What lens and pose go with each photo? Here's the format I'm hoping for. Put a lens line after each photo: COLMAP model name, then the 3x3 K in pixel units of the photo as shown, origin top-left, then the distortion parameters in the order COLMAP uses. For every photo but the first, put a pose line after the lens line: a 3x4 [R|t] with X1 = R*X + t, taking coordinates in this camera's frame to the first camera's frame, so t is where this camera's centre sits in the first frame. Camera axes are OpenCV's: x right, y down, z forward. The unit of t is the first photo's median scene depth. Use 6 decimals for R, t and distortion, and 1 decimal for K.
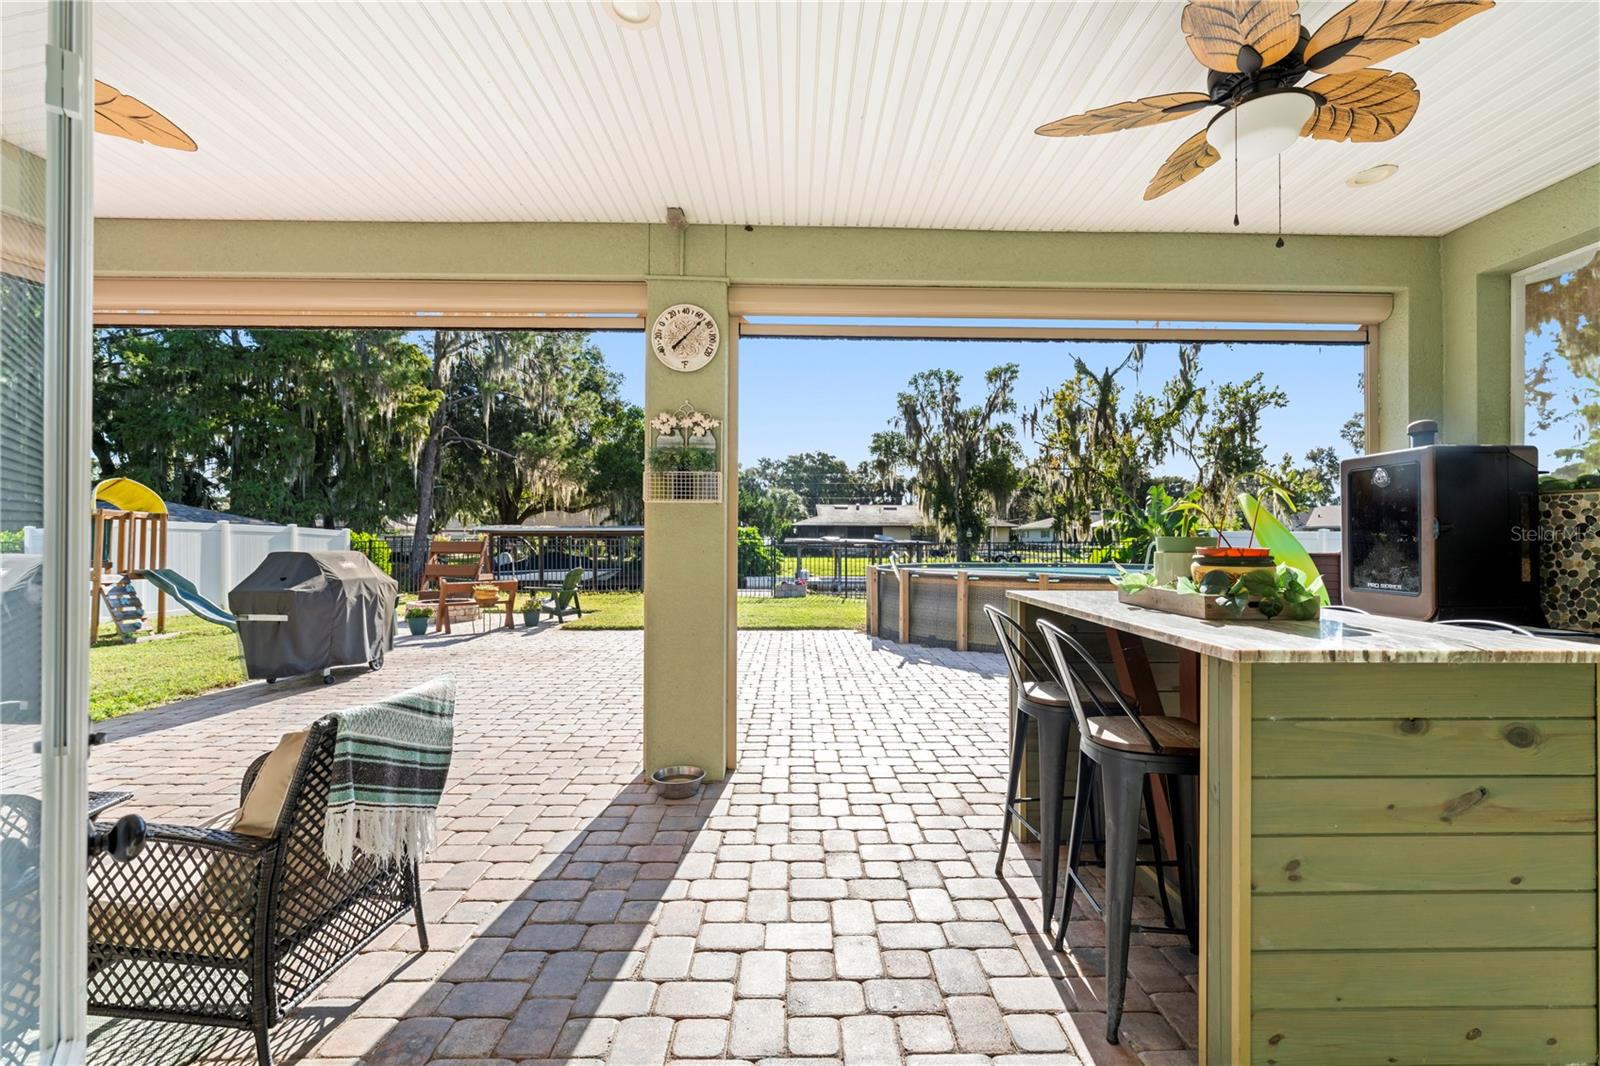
lens RADIAL K [[667.2, 0, 799.5], [0, 667.2, 532.8], [0, 0, 1]] dist [-0.005711, 0.002535]
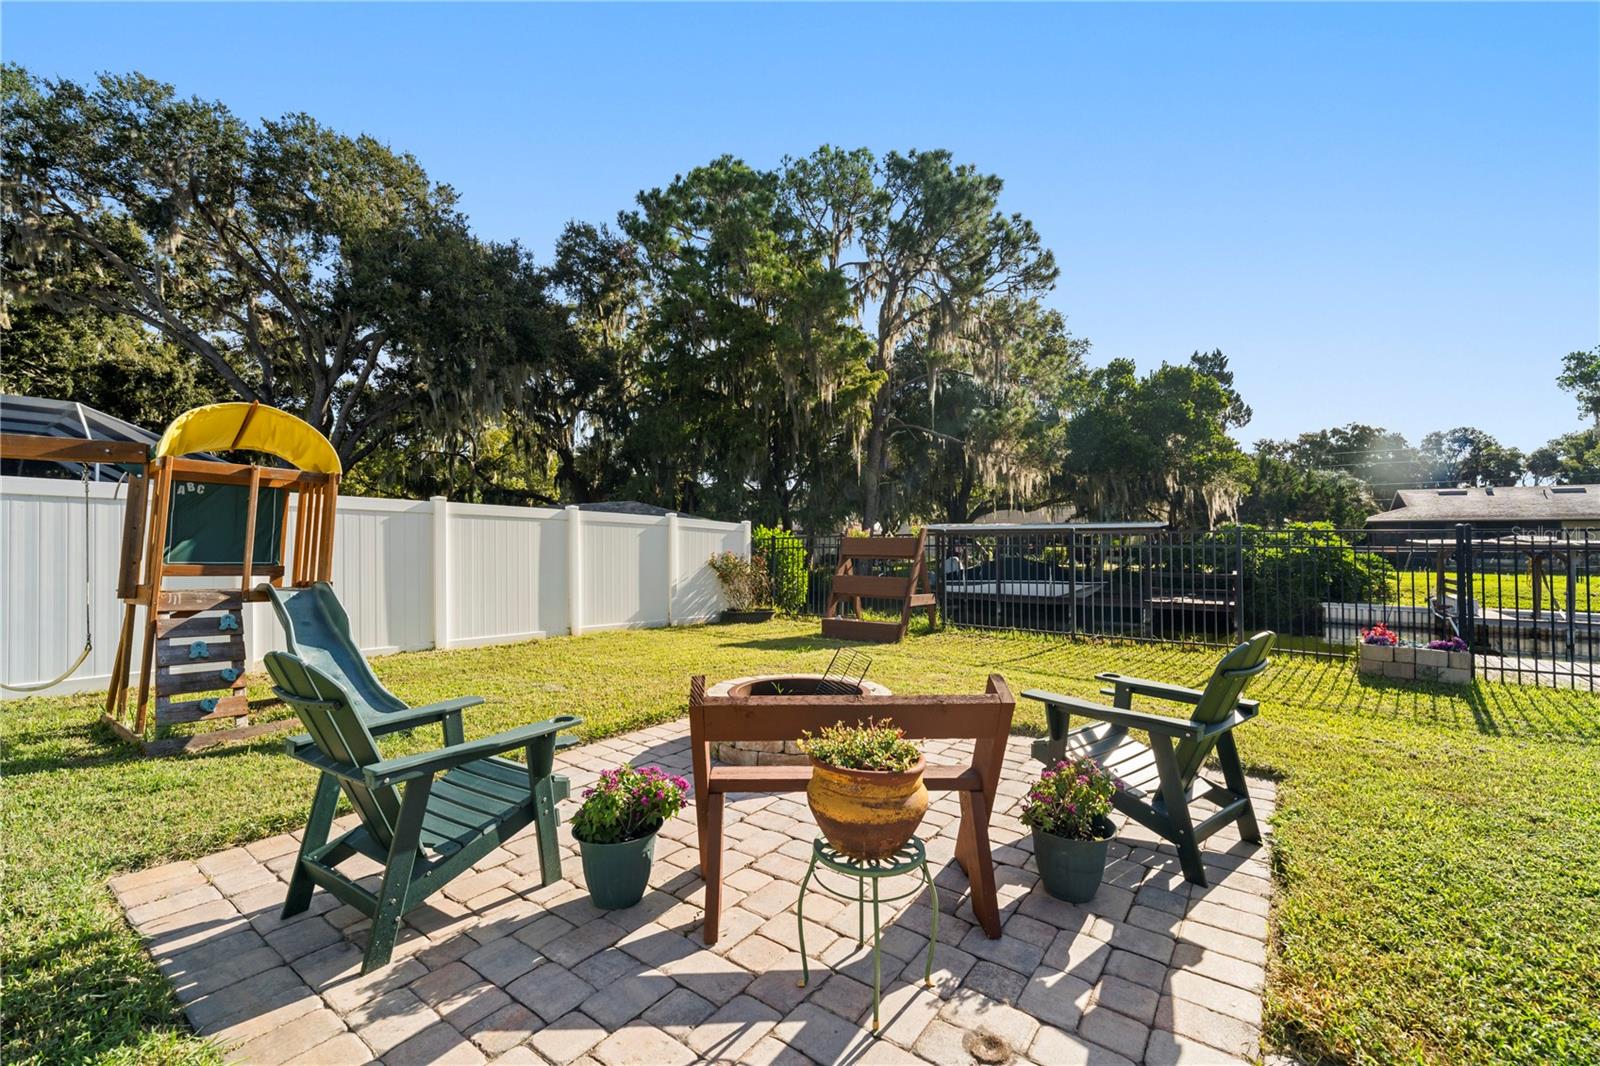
lens RADIAL K [[667.2, 0, 806.1], [0, 667.2, 534.0], [0, 0, 1]] dist [-0.005711, 0.002535]
pose [[0.807286, -0.007129, -0.590118, -0.116605], [0.003212, 0.999965, -0.007686, 0.007674], [0.590152, 0.004309, 0.807281, 0.257671]]
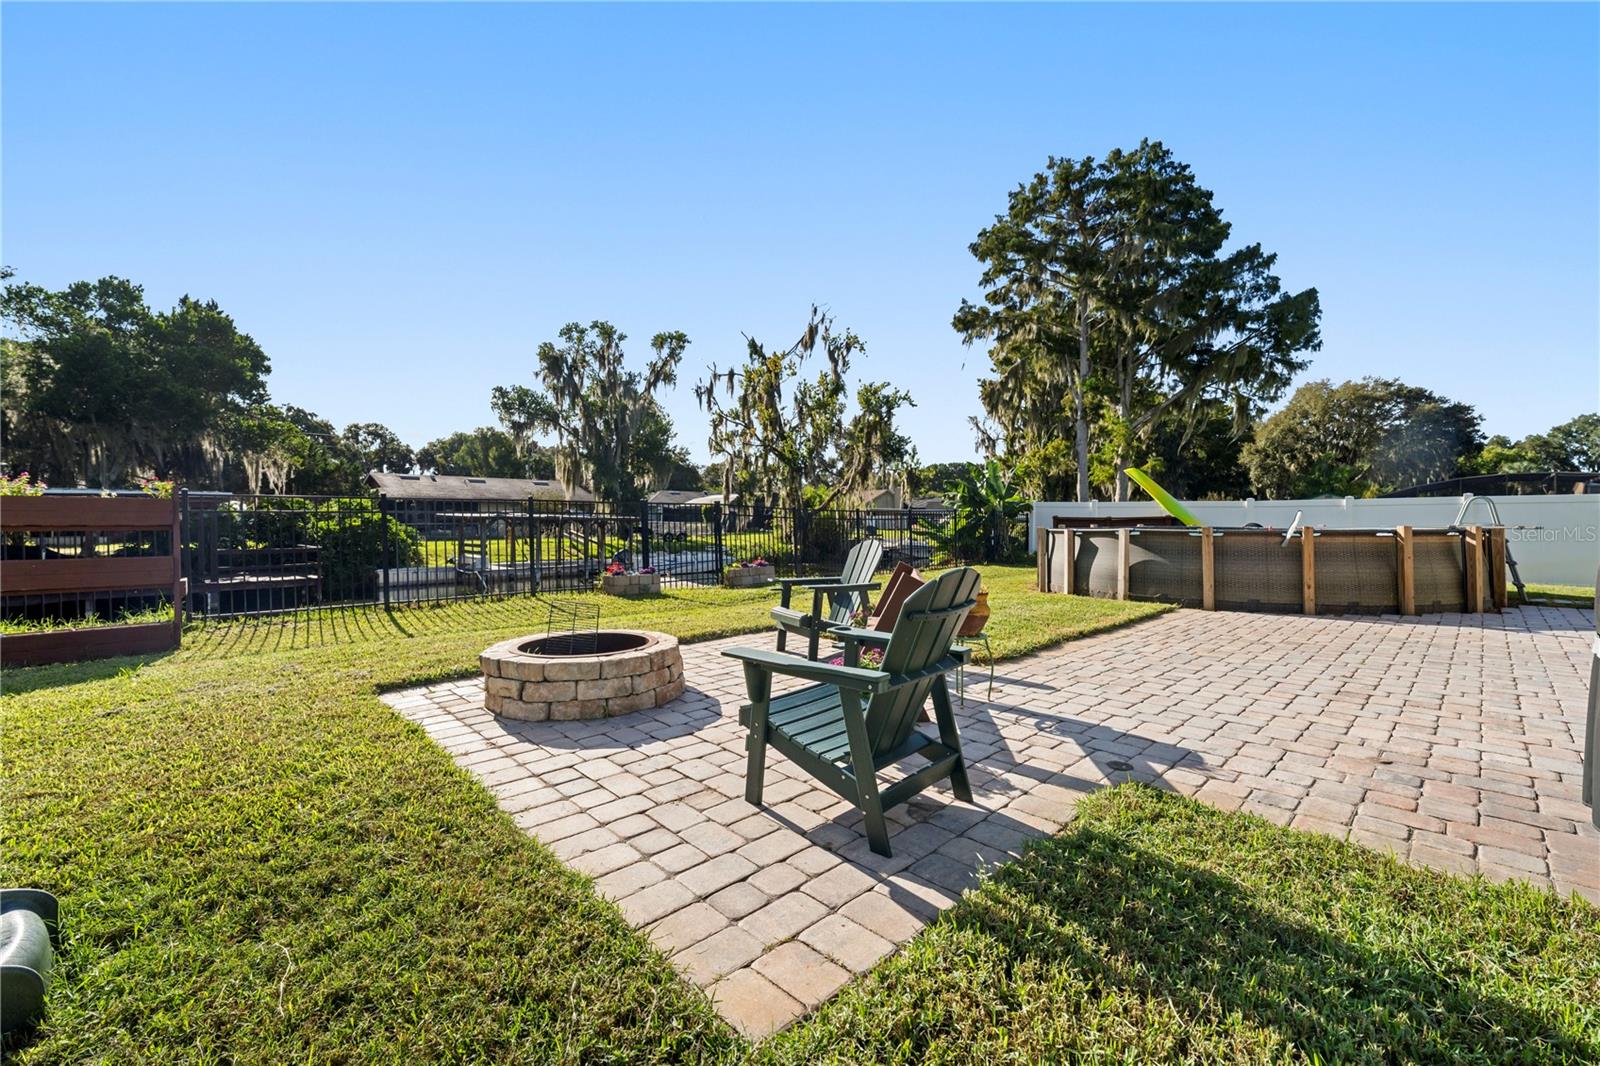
lens RADIAL K [[667.2, 0, 788.5], [0, 667.2, 523.3], [0, 0, 1]] dist [-0.005711, 0.002535]
pose [[0.740680, -0.003799, 0.671847, -0.263265], [-0.003737, 0.999945, 0.009774, 0.012316], [-0.671847, -0.009750, 0.740626, 0.237239]]
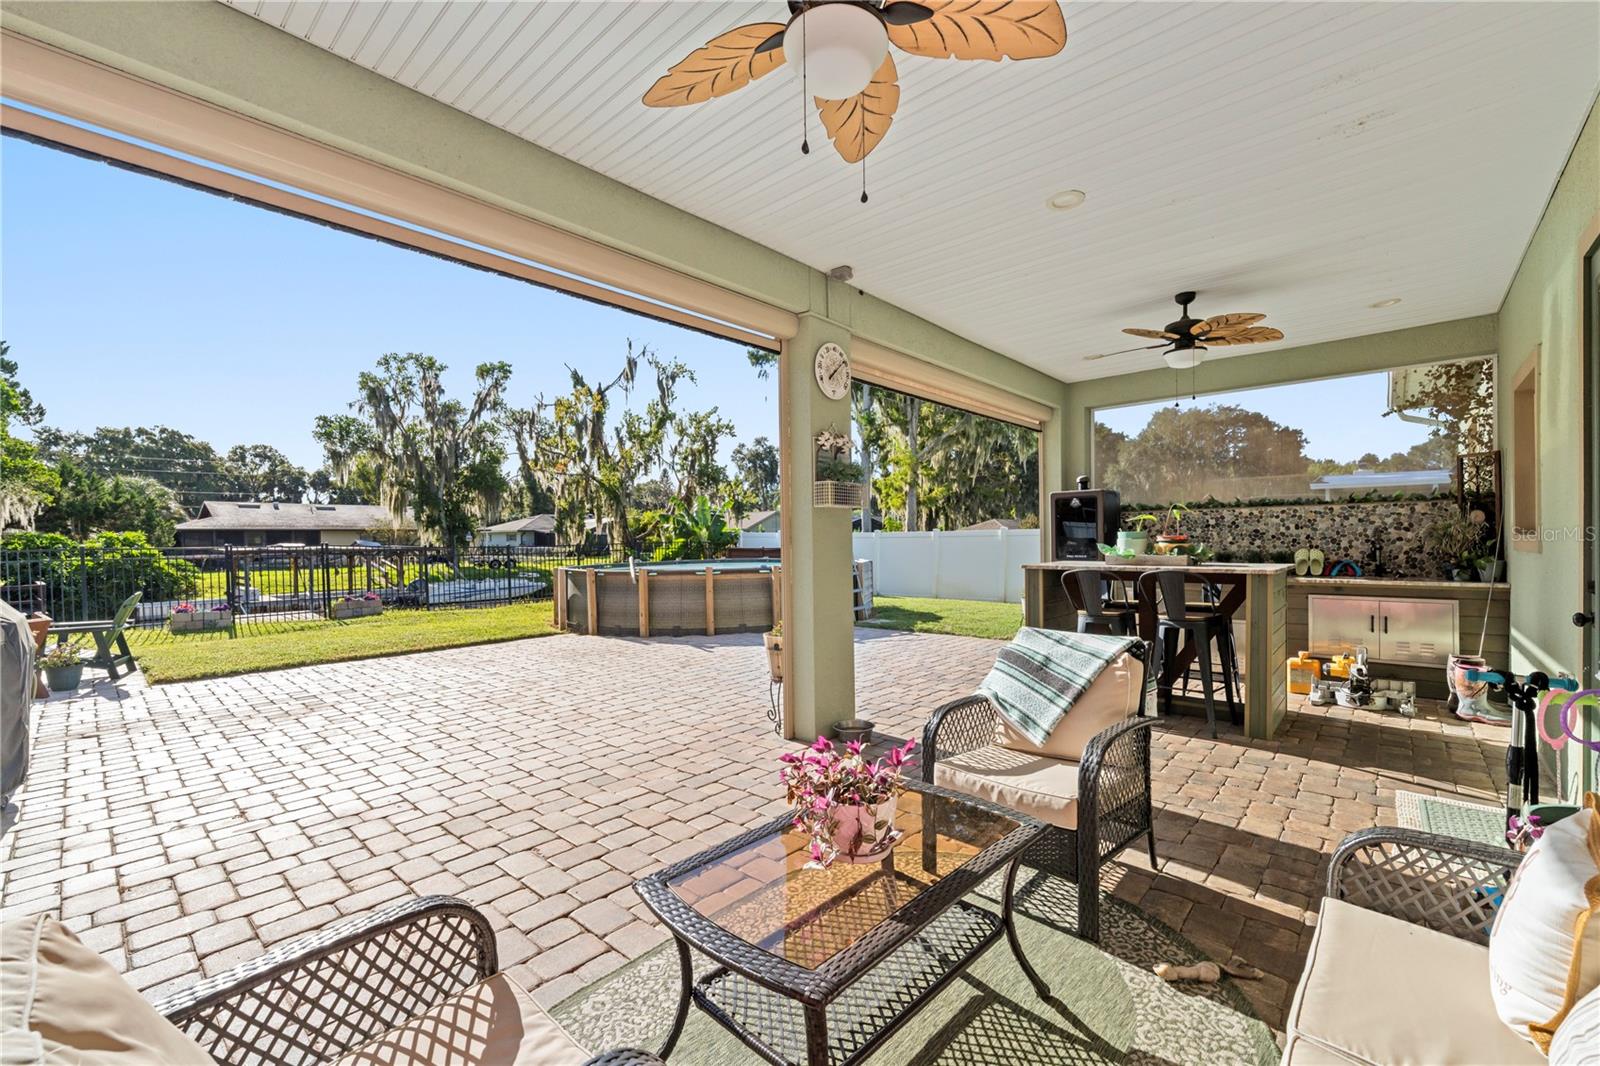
lens RADIAL K [[667.2, 0, 800.8], [0, 667.2, 543.6], [0, 0, 1]] dist [-0.005711, 0.002535]
pose [[0.680179, -0.017031, 0.732848, -0.132135], [0.009311, 0.999850, 0.014594, 0.000366], [-0.732987, -0.003103, 0.680236, 0.026009]]
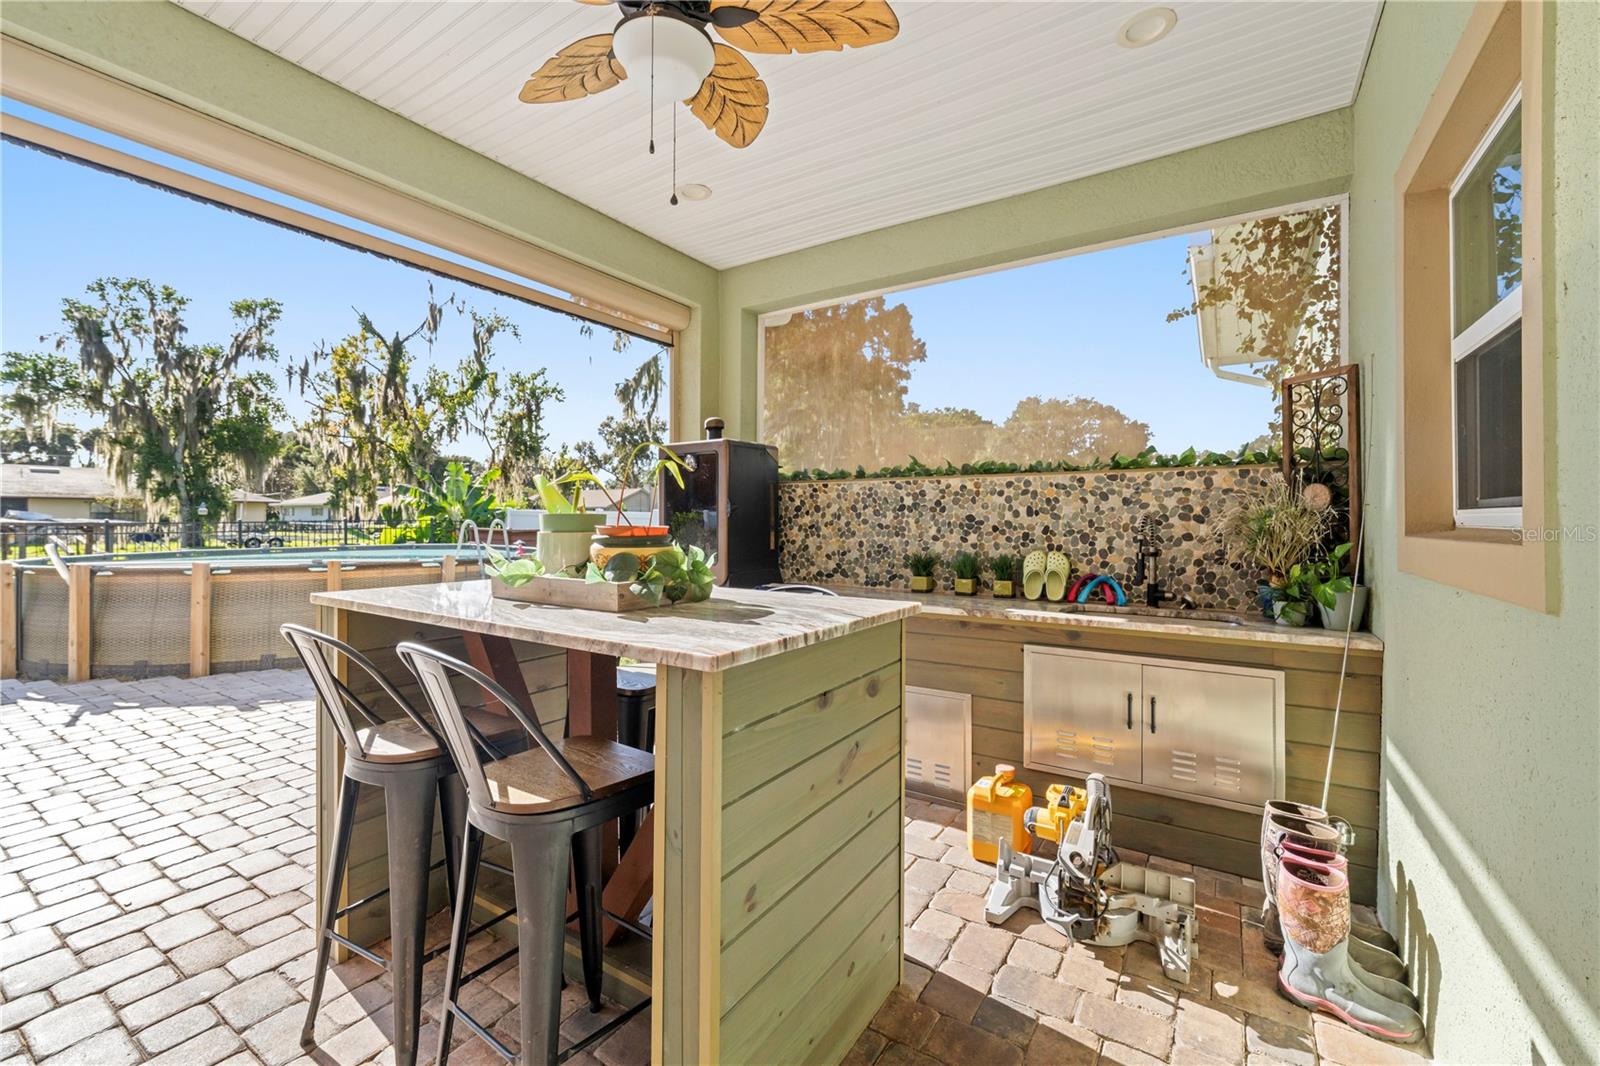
lens RADIAL K [[667.2, 0, 803.0], [0, 667.2, 517.8], [0, 0, 1]] dist [-0.005711, 0.002535]
pose [[0.552182, -0.000187, 0.833724, 0.002755], [-0.007834, 0.999955, 0.005413, 0.000366], [-0.833687, -0.009520, 0.552155, 0.022737]]
